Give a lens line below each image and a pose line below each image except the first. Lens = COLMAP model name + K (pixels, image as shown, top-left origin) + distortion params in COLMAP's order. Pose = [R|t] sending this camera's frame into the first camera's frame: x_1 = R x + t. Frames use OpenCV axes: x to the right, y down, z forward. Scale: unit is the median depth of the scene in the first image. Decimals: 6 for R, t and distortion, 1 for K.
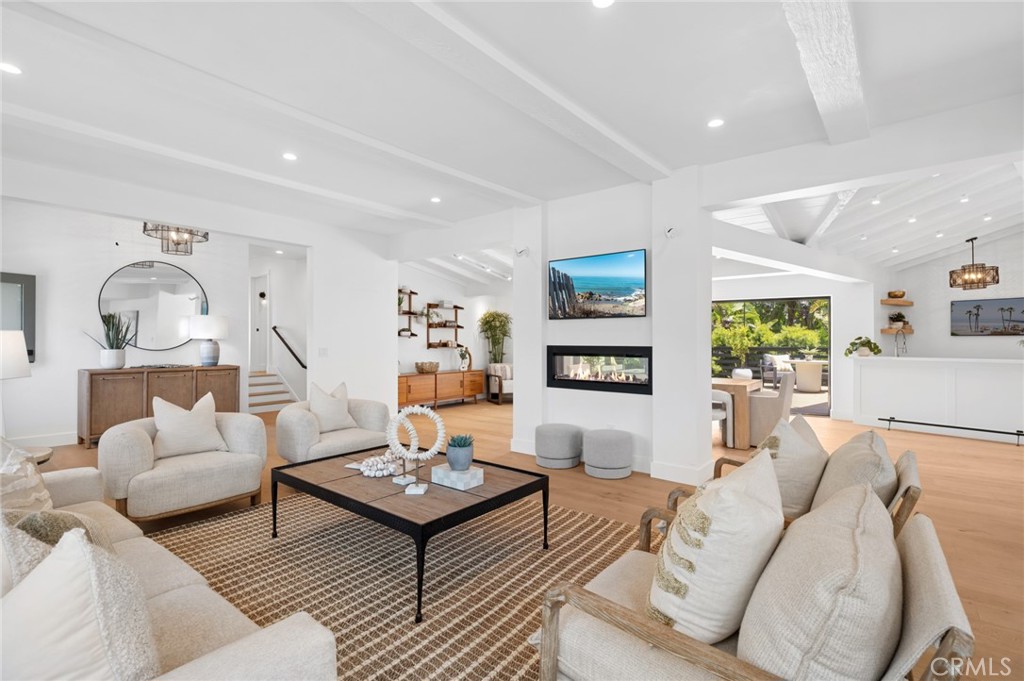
lens RADIAL K [[469.3, 0, 513.9], [0, 469.3, 350.9], [0, 0, 1]] dist [0.000926, -0.000348]
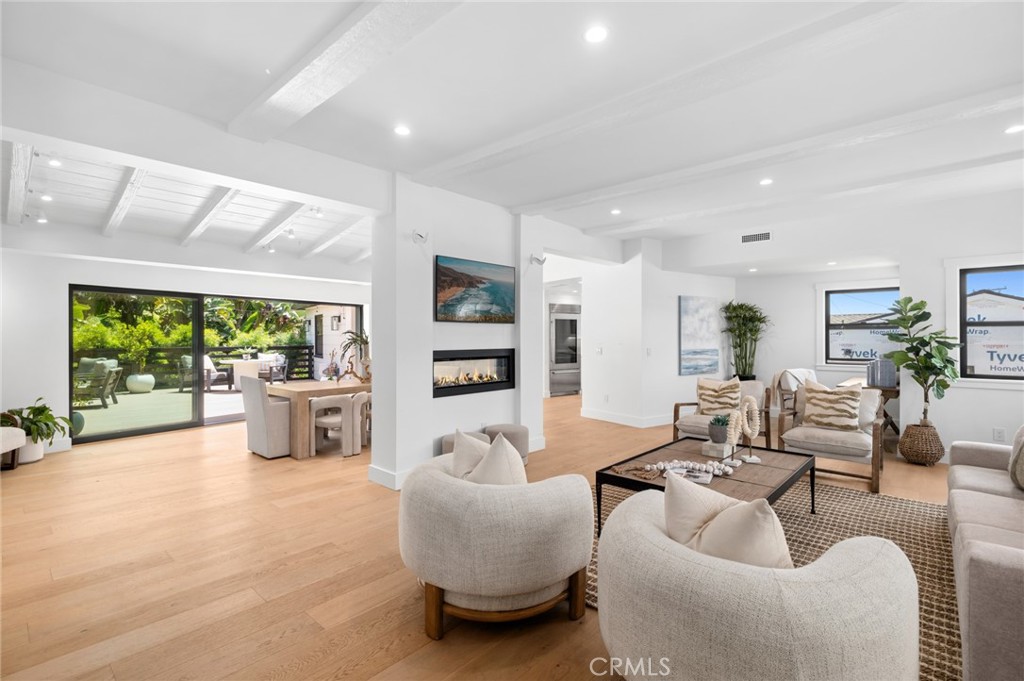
lens RADIAL K [[469.3, 0, 510.8], [0, 469.3, 339.1], [0, 0, 1]] dist [0.000926, -0.000348]
pose [[0.073214, -0.002961, 0.997312, -0.435257], [0.022381, 0.999749, 0.001325, -0.016779], [-0.997065, 0.022224, 0.073262, 0.434104]]
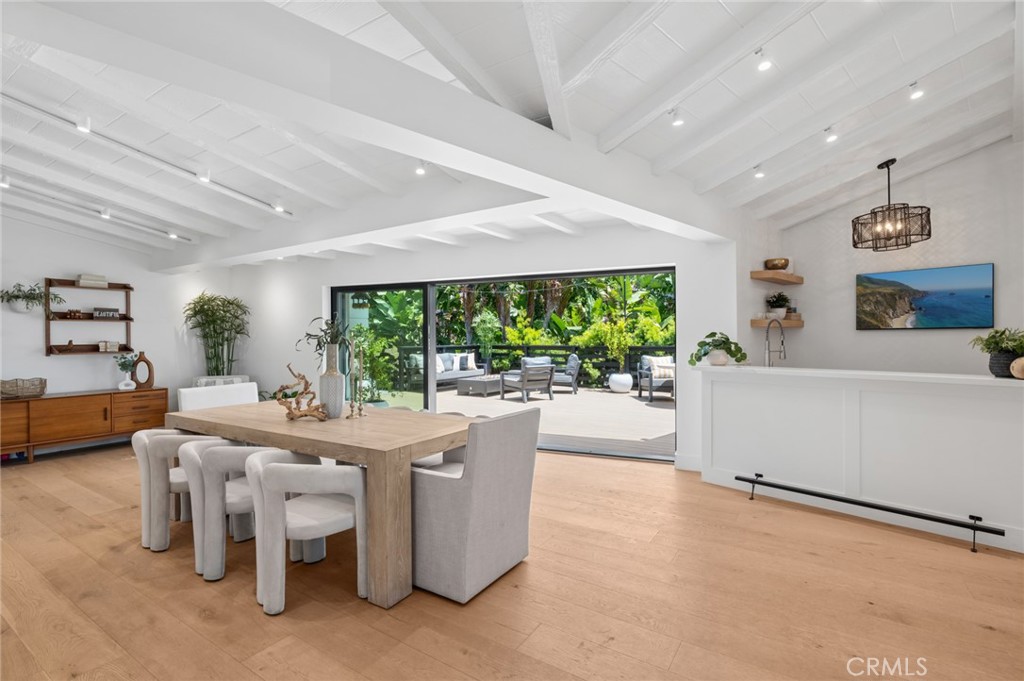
lens RADIAL K [[469.3, 0, 516.1], [0, 469.3, 355.1], [0, 0, 1]] dist [0.000926, -0.000348]
pose [[0.994066, -0.008643, 0.108439, 0.338302], [0.007121, 0.999871, 0.014415, -0.009405], [-0.108549, -0.013557, 0.993999, 0.349926]]
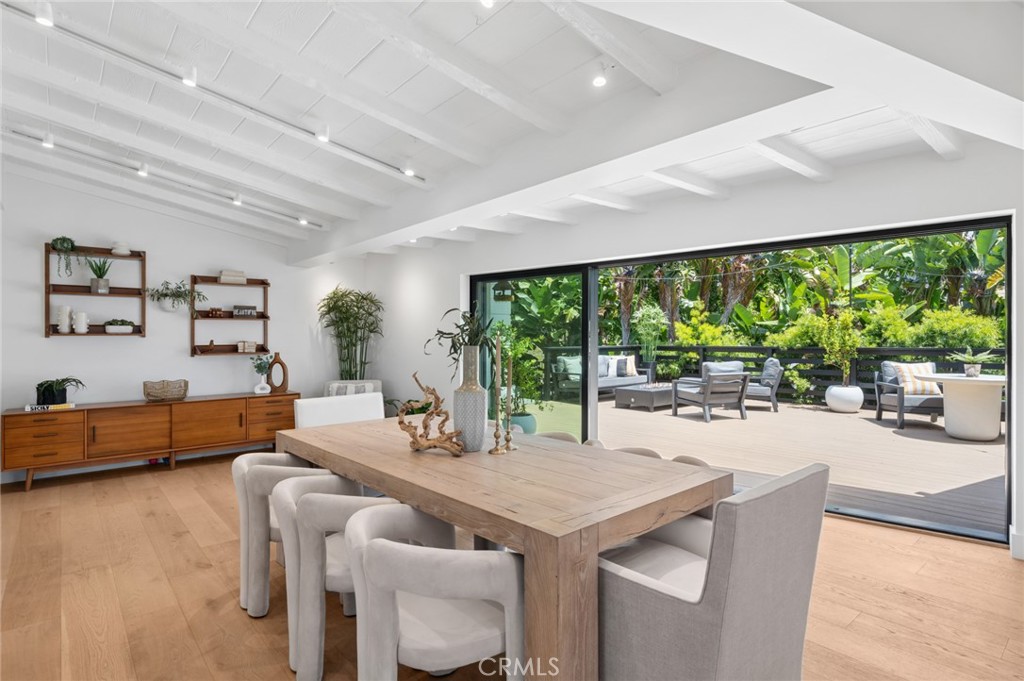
lens RADIAL K [[527.7, 0, 516.6], [0, 527.7, 351.2], [0, 0, 1]] dist [0.006522, 0.000884]
pose [[0.984134, -0.002328, -0.177412, 0.312455], [0.002991, 0.999990, 0.003469, -0.011499], [0.177402, -0.003945, 0.984131, 0.445291]]
